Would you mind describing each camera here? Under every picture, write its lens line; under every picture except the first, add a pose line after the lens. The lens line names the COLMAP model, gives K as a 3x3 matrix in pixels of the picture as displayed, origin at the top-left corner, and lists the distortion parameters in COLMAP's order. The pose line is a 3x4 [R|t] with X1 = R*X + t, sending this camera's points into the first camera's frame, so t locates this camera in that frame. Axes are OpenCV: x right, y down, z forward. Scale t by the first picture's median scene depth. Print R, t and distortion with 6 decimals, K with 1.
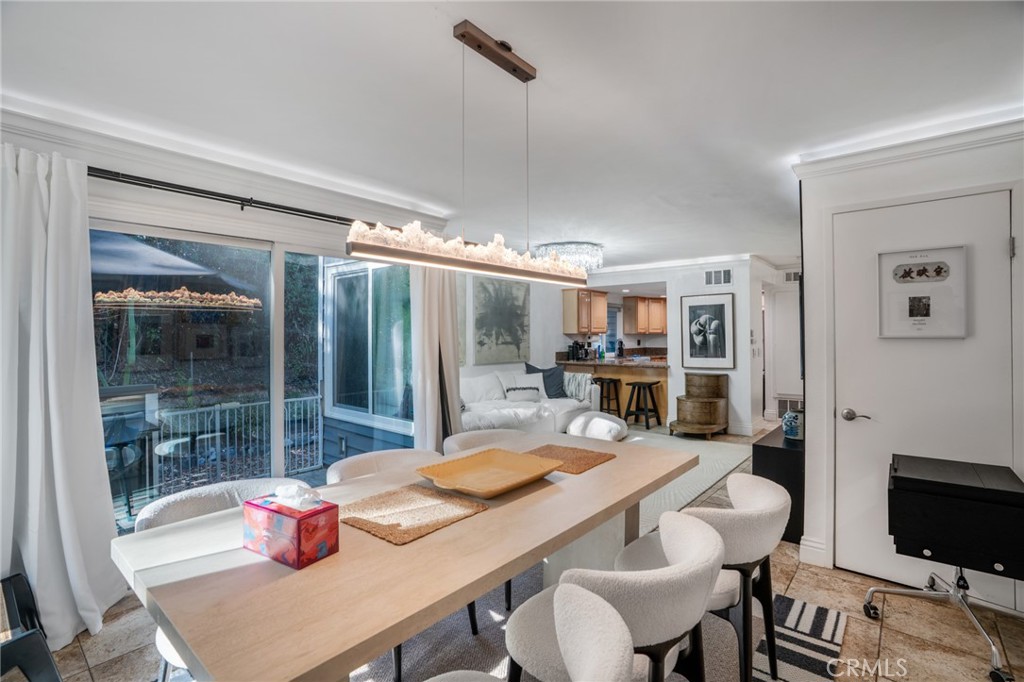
lens RADIAL K [[470.6, 0, 517.1], [0, 470.6, 336.5], [0, 0, 1]] dist [-0.035513, 0.001149]
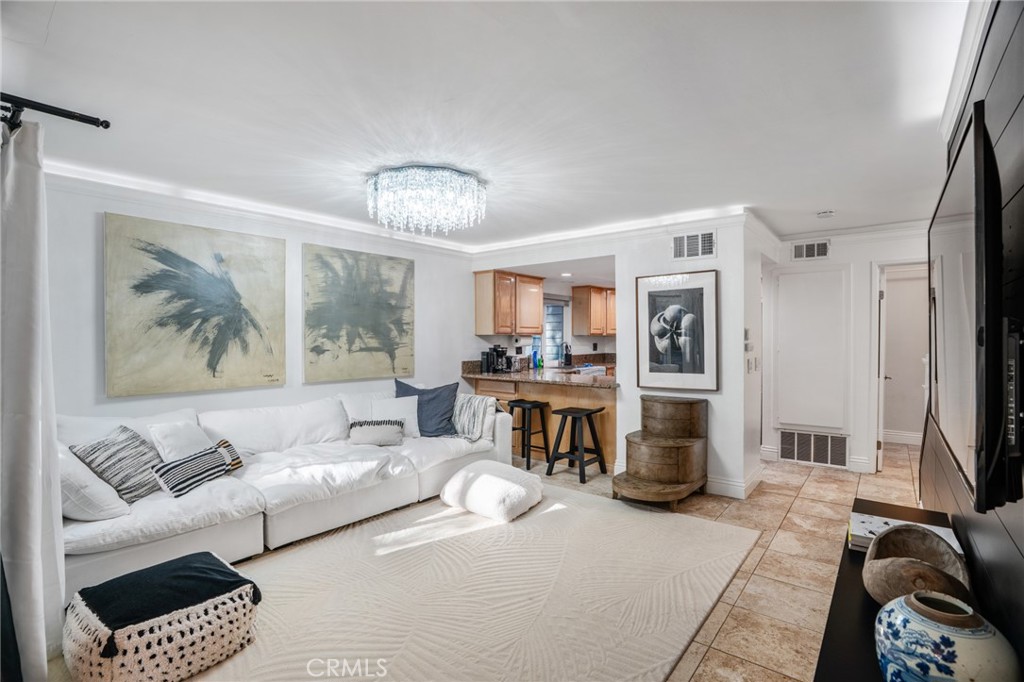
lens RADIAL K [[470.6, 0, 502.0], [0, 470.6, 346.4], [0, 0, 1]] dist [-0.035513, 0.001149]
pose [[1.000000, -0.000049, 0.000245, 0.166591], [0.000045, 0.999864, 0.016469, -0.000818], [-0.000246, -0.016469, 0.999864, 0.355955]]
